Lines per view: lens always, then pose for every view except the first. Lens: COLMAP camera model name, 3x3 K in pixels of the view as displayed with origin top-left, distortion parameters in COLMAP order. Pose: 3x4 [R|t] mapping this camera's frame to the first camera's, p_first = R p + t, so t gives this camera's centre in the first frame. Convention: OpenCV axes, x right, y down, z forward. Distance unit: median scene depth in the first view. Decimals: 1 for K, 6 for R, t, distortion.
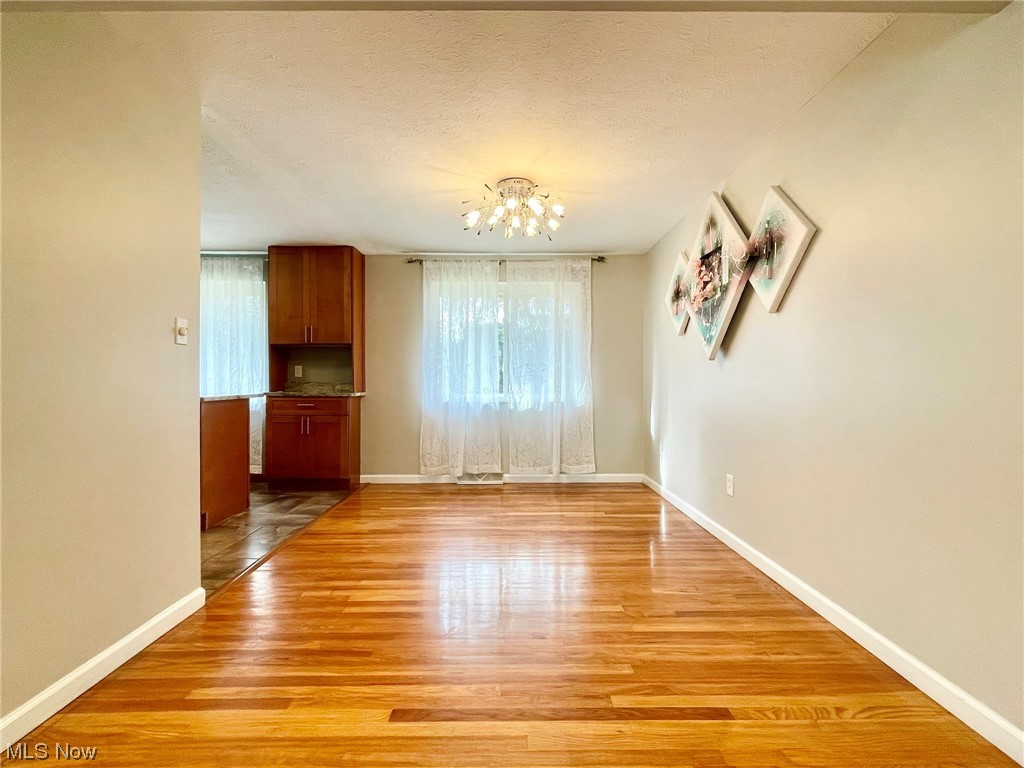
lens RADIAL K [[486.7, 0, 512.0], [0, 486.7, 384.0], [0, 0, 1]] dist [-0.001425, -0.000243]
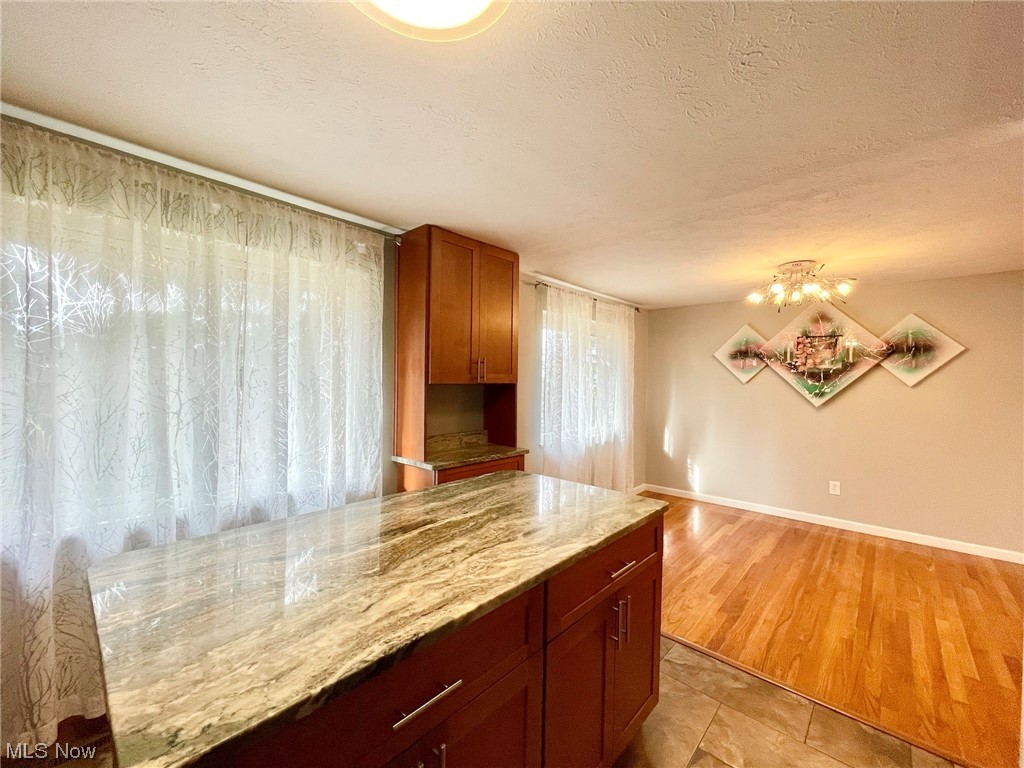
lens RADIAL K [[414.7, 0, 512.2], [0, 414.7, 380.3], [0, 0, 1]] dist [-0.001974, 0.000001]
pose [[0.686085, 0.008327, 0.727474, -0.798716], [-0.009939, 0.999948, -0.002072, -0.081989], [-0.727453, -0.005809, 0.686133, 0.547141]]
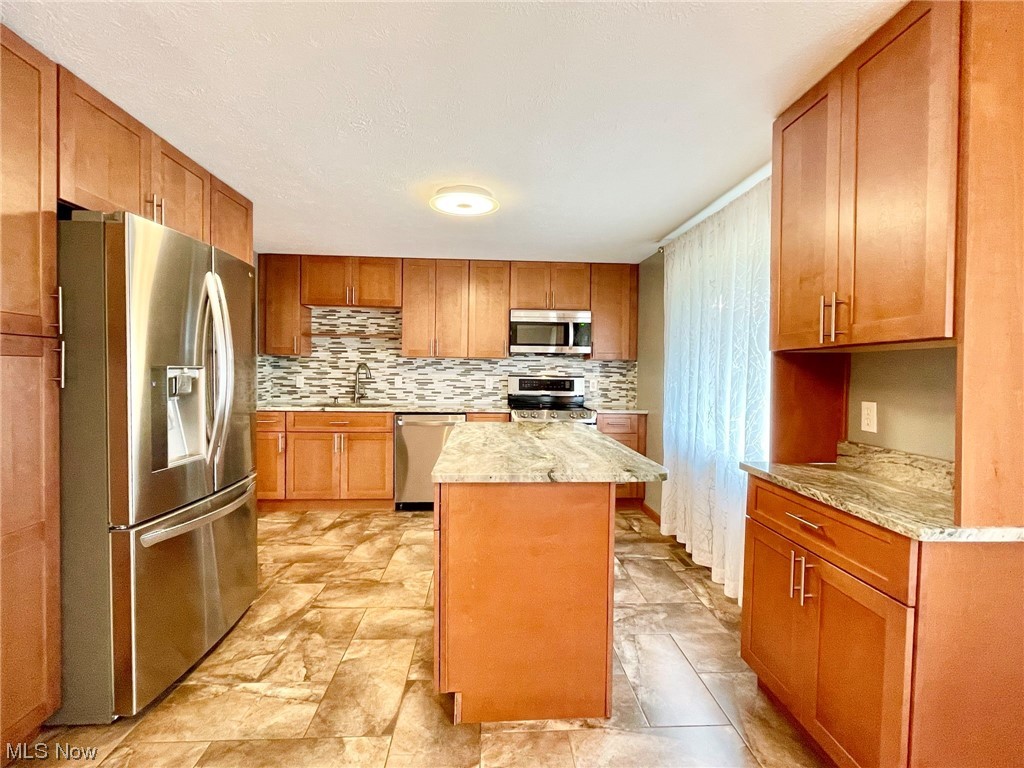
lens RADIAL K [[486.7, 0, 512.0], [0, 486.7, 384.0], [0, 0, 1]] dist [-0.001425, -0.000243]
pose [[0.043262, 0.036133, -0.998410, -0.079943], [-0.008851, 0.999320, 0.035783, -0.065773], [0.999025, 0.007289, 0.043552, 0.749871]]
